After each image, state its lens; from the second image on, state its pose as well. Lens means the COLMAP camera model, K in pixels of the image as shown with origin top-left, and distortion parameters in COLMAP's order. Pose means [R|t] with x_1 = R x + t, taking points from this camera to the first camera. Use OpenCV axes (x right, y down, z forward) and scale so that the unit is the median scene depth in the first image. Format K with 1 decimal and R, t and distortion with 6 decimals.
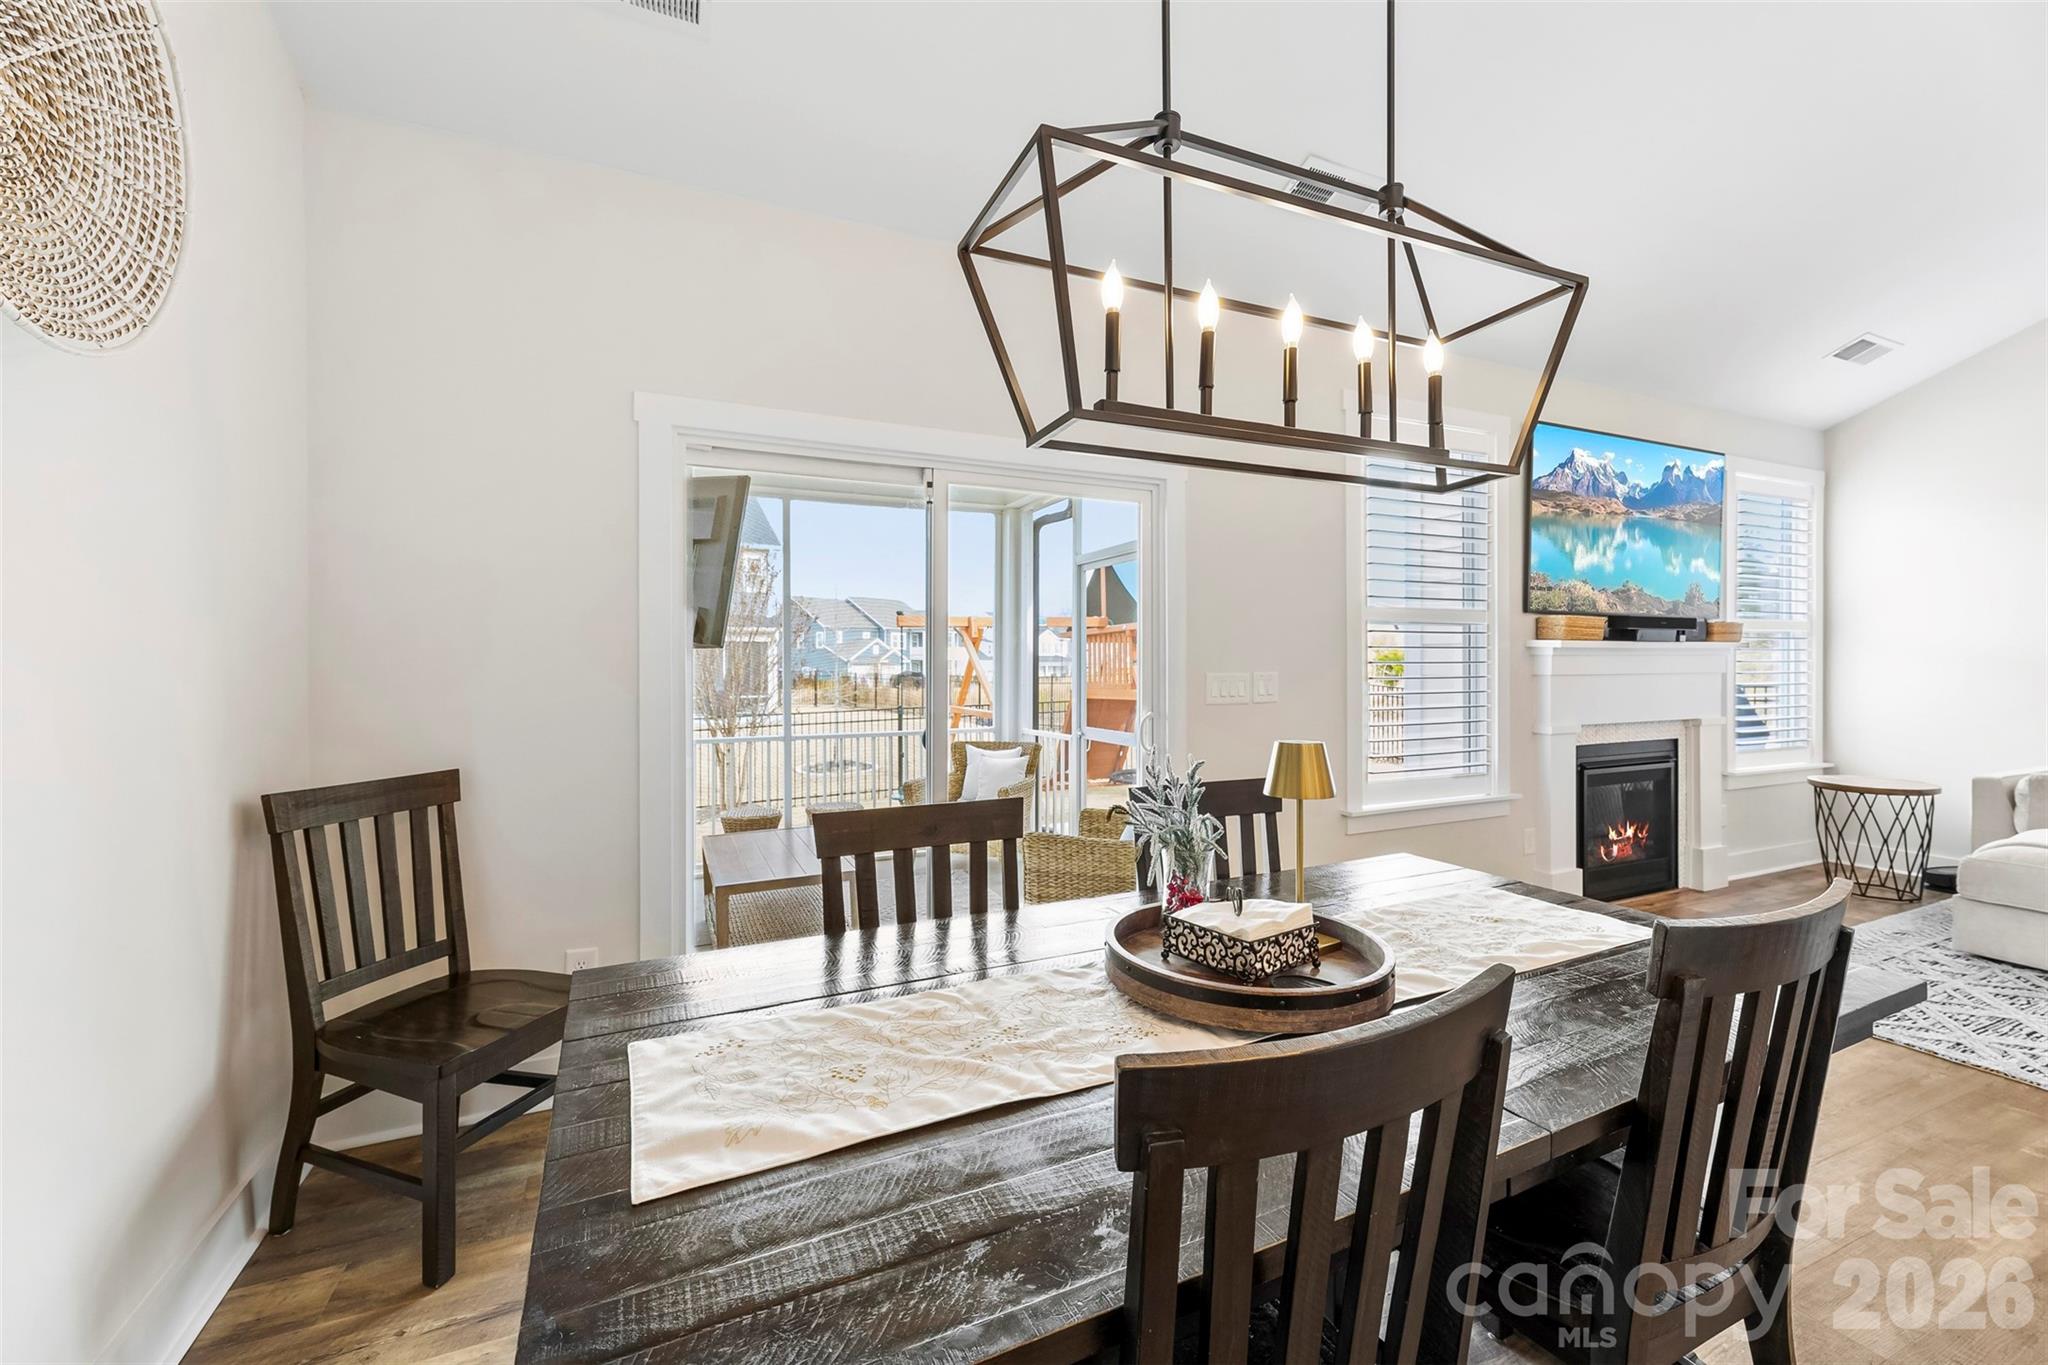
lens RADIAL K [[800.3, 0, 1023.6], [0, 800.3, 630.7], [0, 0, 1]] dist [0.088092, -0.041241]
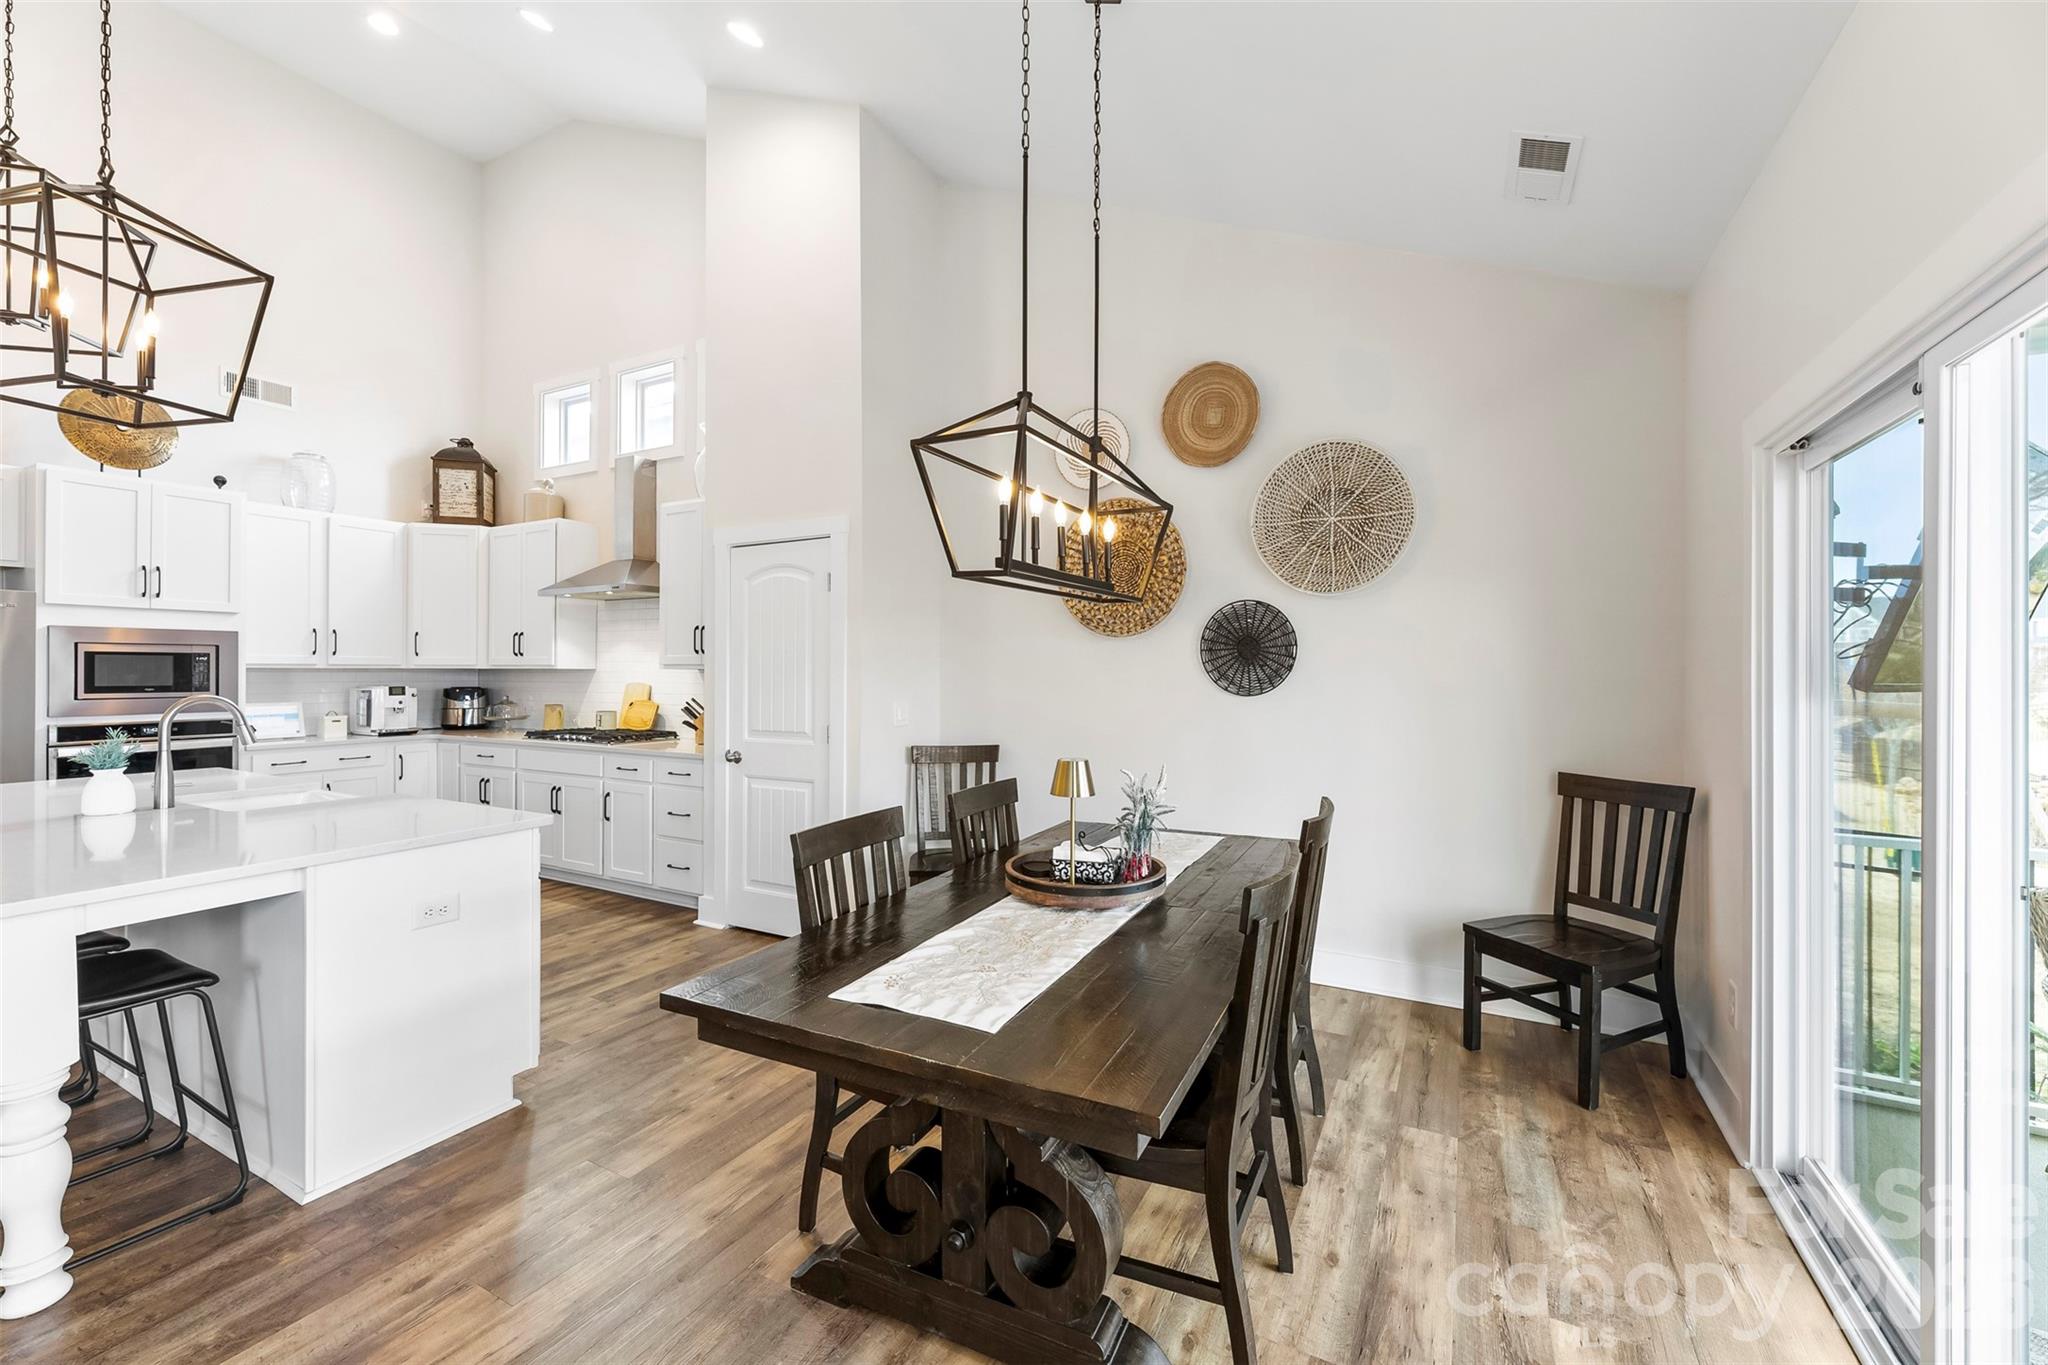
lens RADIAL K [[820.5, 0, 1015.4], [0, 820.5, 667.4], [0, 0, 1]] dist [-0.000433, -0.000014]
pose [[-0.796110, -0.005223, -0.605129, 0.446537], [0.018623, 0.999278, -0.033126, -0.000818], [0.604865, -0.037642, -0.795438, 0.700754]]
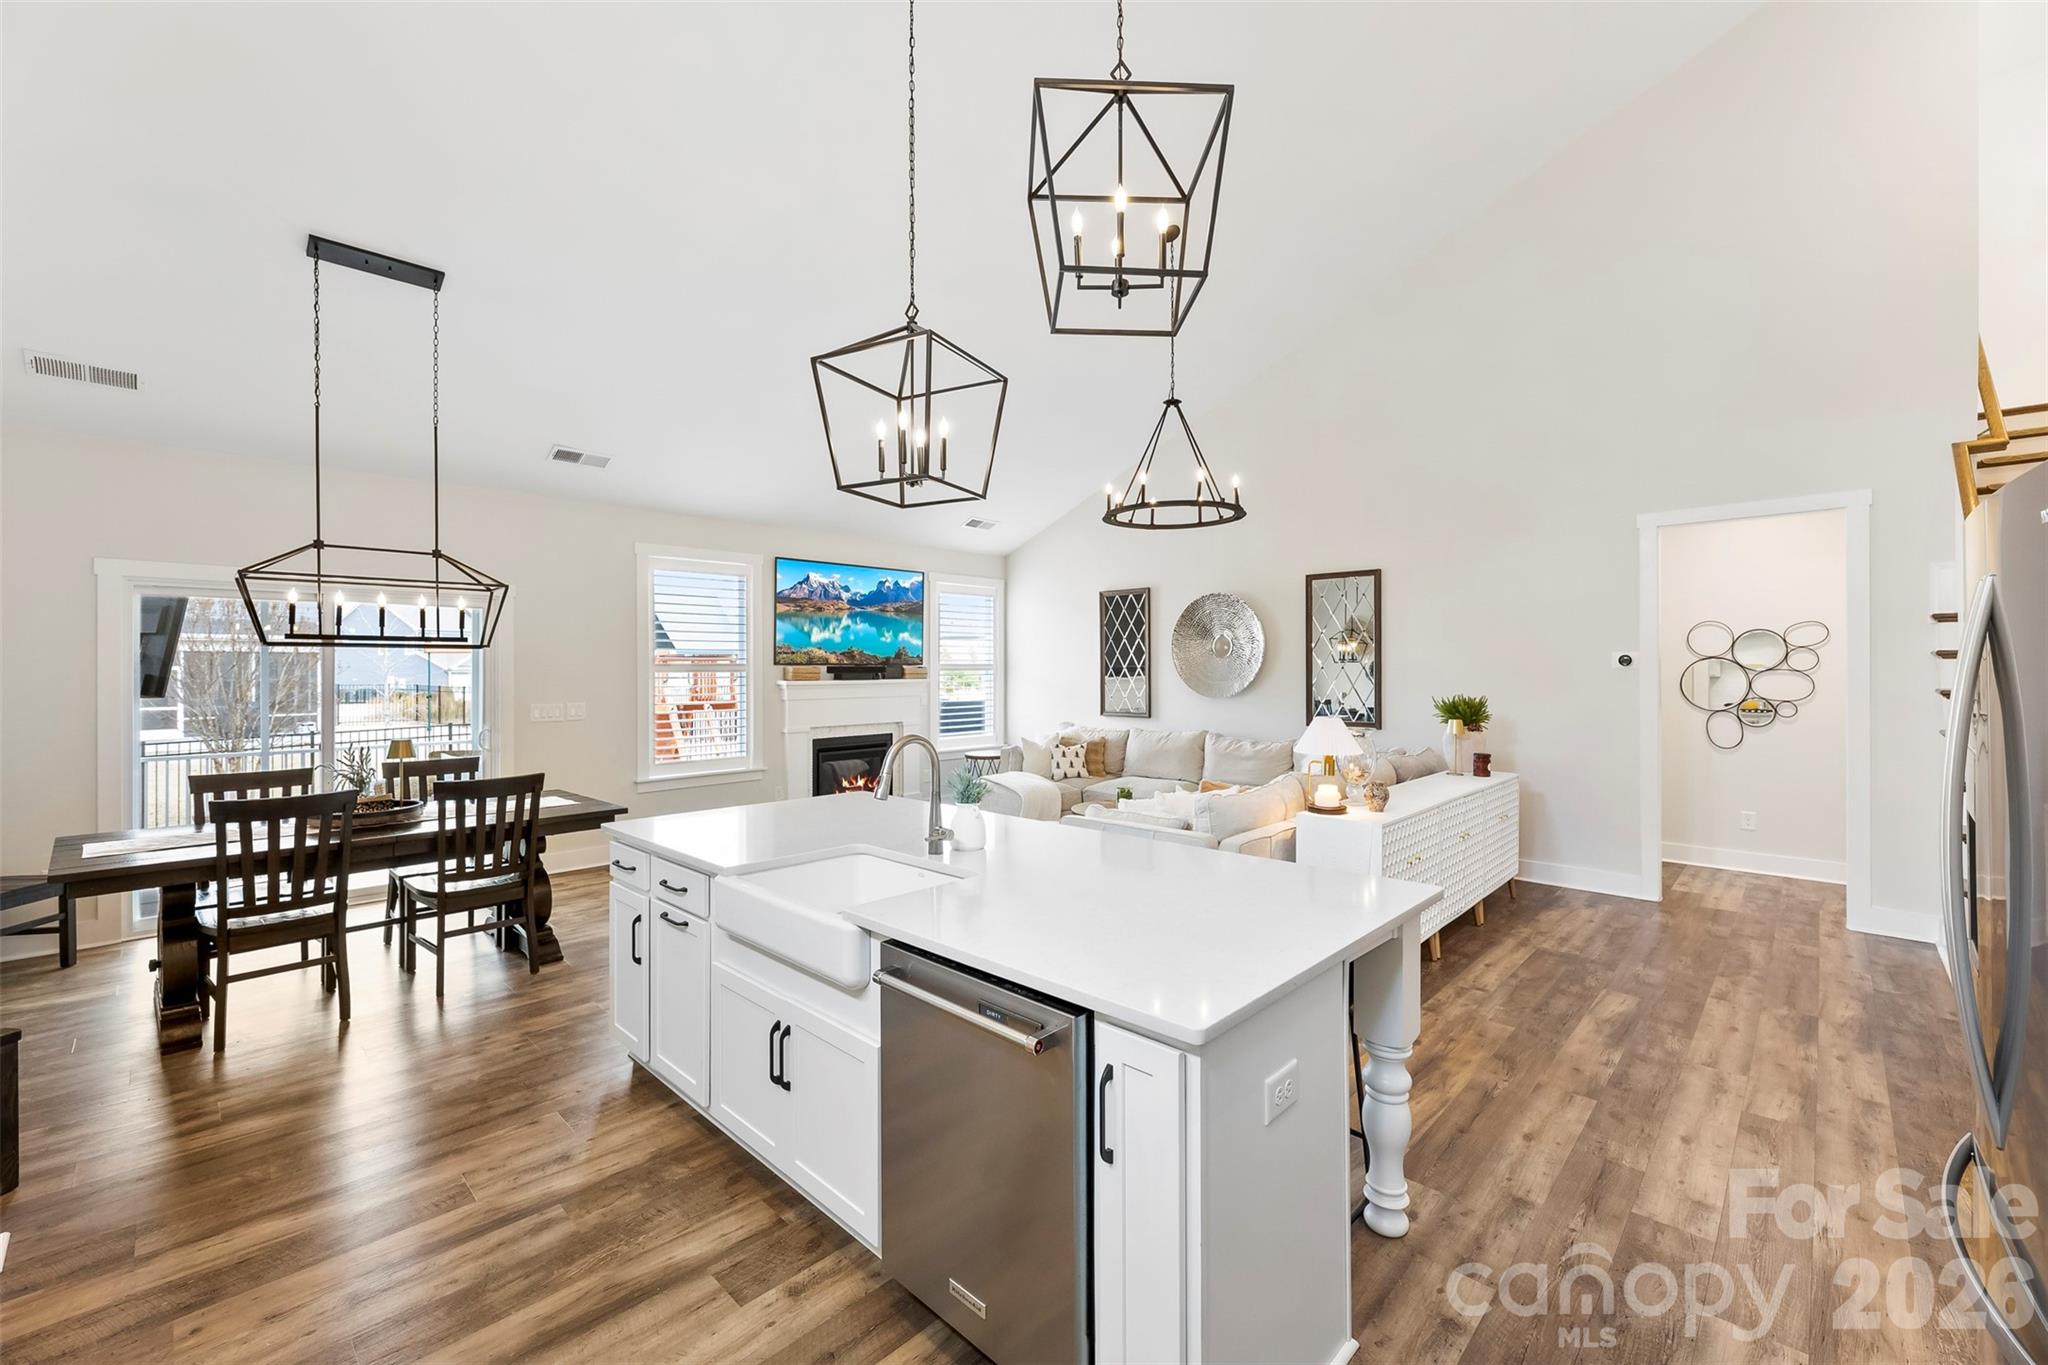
lens RADIAL K [[833.9, 0, 1015.2], [0, 833.9, 666.1], [0, 0, 1]] dist [0.000292, 0.000322]
pose [[0.933127, -0.002360, 0.359539, 0.424308], [-0.009668, 0.999452, 0.031653, -0.080480], [-0.359417, -0.033012, 0.932593, -0.810906]]
